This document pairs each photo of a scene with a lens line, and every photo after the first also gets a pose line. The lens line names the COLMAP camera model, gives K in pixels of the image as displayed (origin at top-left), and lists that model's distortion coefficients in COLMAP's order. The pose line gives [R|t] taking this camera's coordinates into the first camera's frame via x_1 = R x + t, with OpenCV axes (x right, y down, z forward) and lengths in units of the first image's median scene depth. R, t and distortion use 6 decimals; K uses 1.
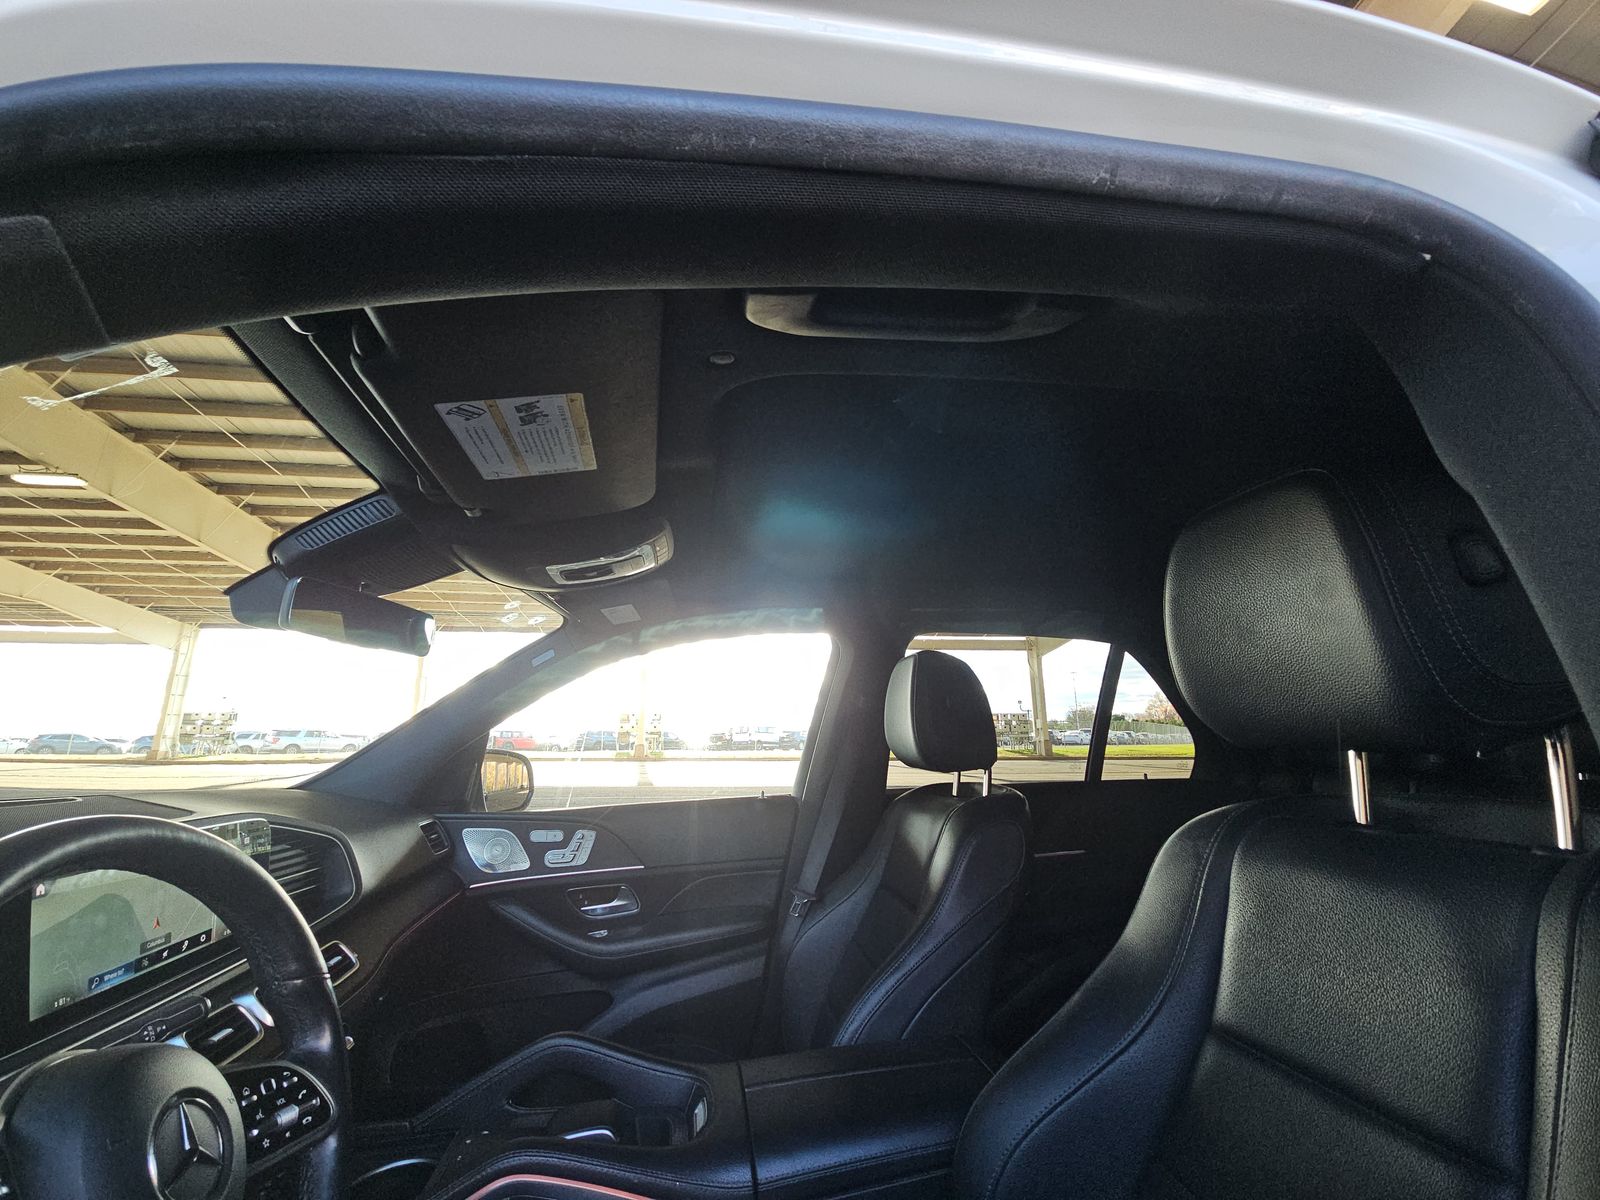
lens RADIAL K [[647.1, 0, 800.0], [0, 647.1, 600.0], [0, 0, 1]] dist [0.021913, -0.016414]
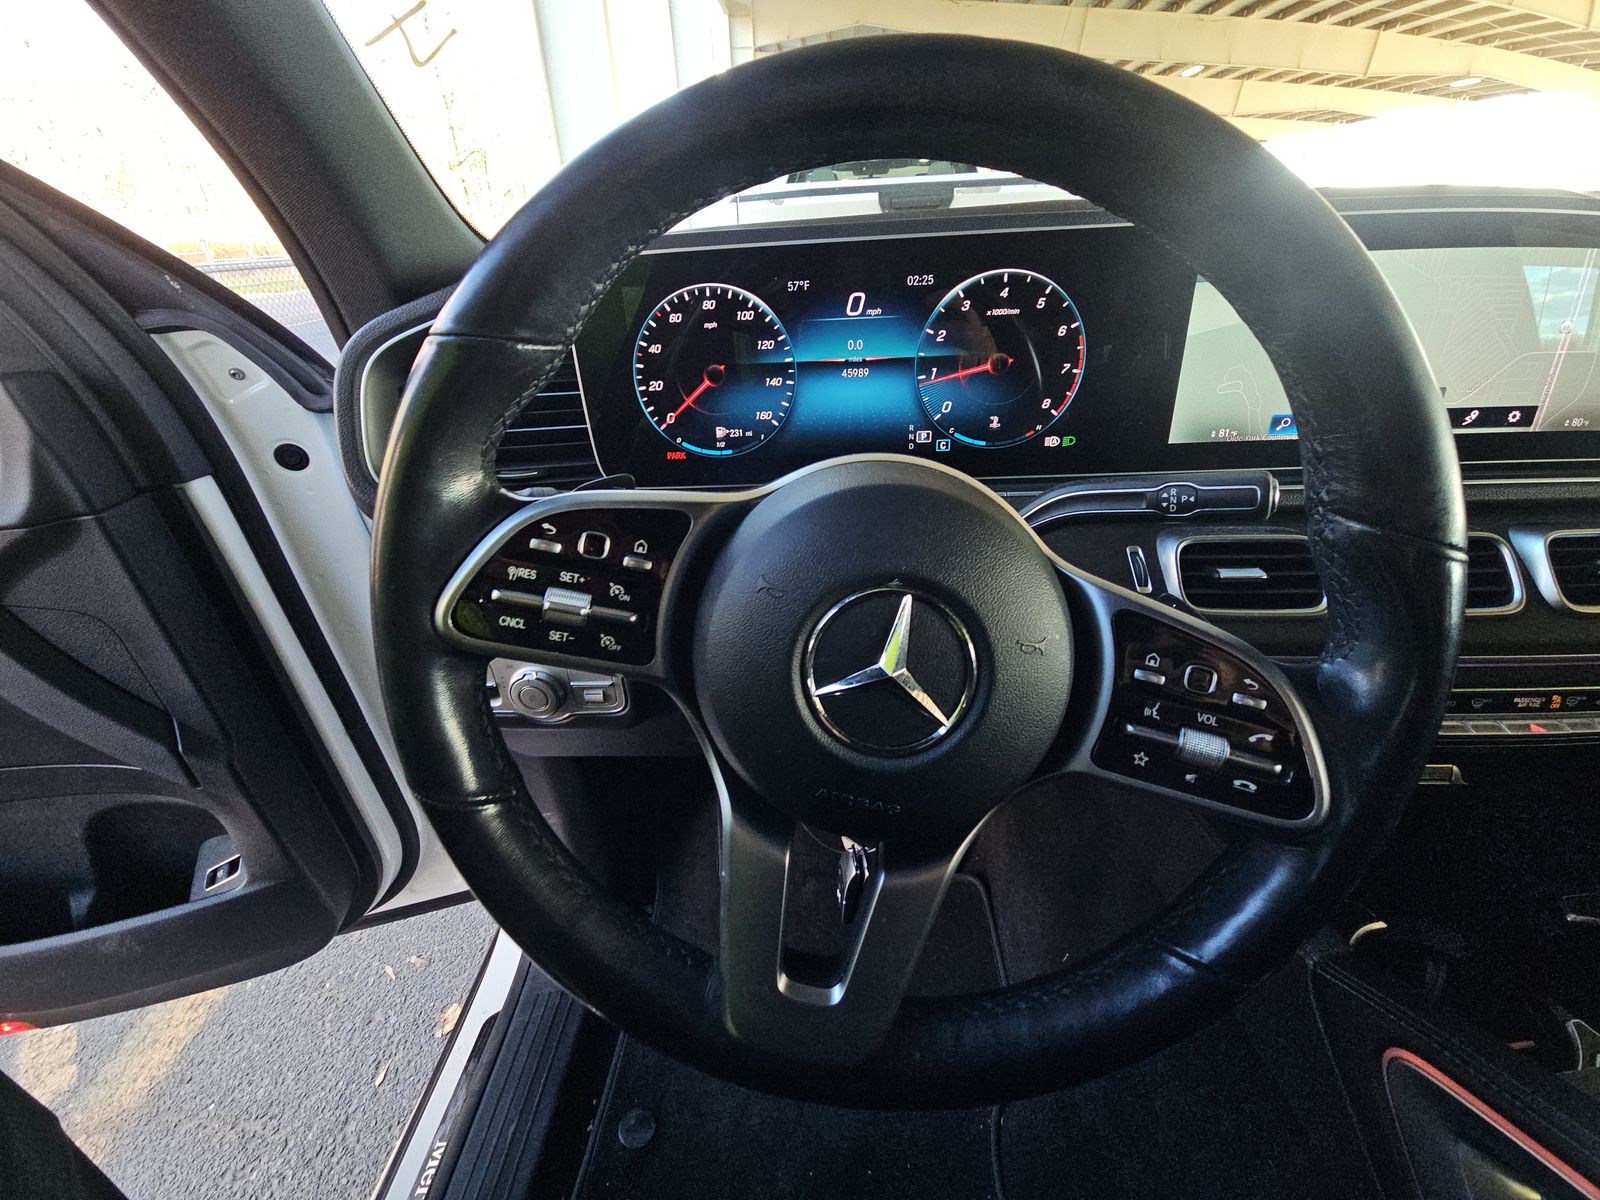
lens RADIAL K [[647.1, 0, 800.0], [0, 647.1, 600.0], [0, 0, 1]] dist [0.021913, -0.016414]
pose [[-0.191782, 0.481812, -0.855030, -0.273745], [0.239129, 0.867886, 0.435420, 0.307207], [0.951860, -0.120957, -0.281660, 0.637076]]
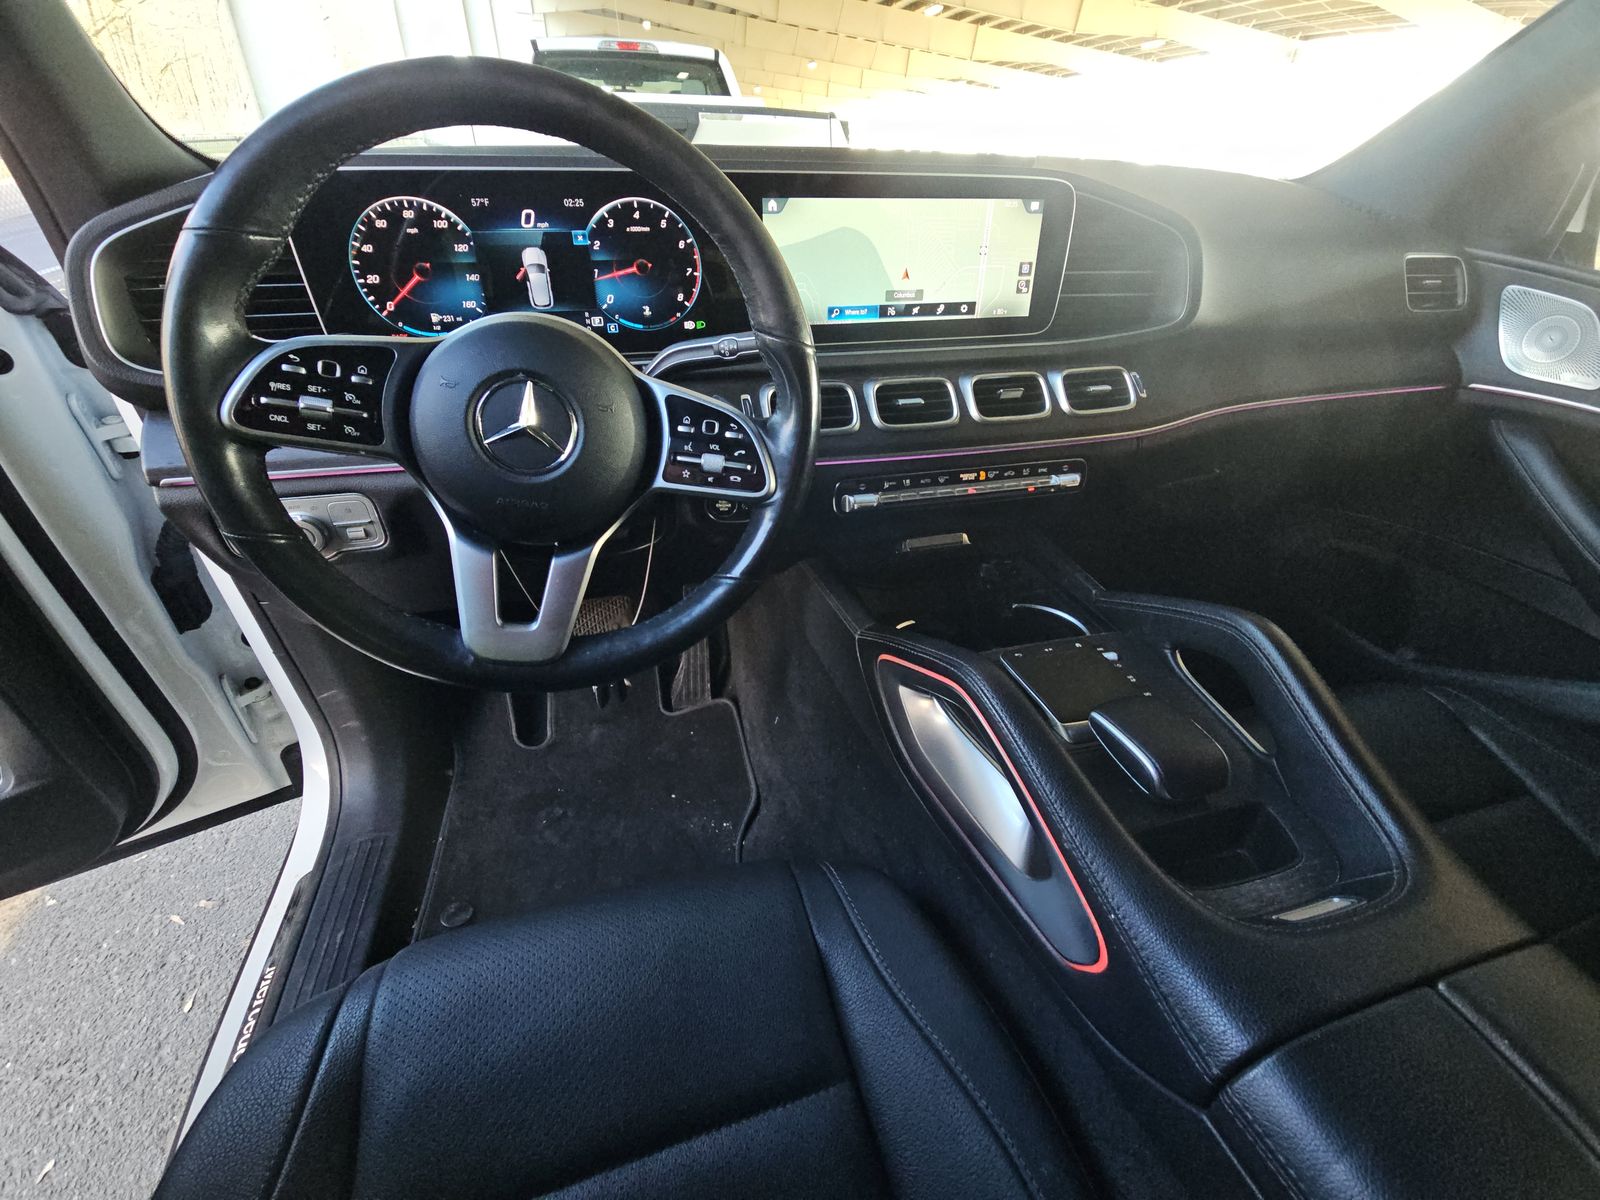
lens RADIAL K [[652.1, 0, 800.0], [0, 652.1, 600.0], [0, 0, 1]] dist [-0.000273, -0.000032]
pose [[0.098047, 0.559932, -0.822717, 0.087143], [0.183119, 0.802433, 0.567951, 0.327269], [0.978189, -0.206341, -0.023858, 0.824347]]
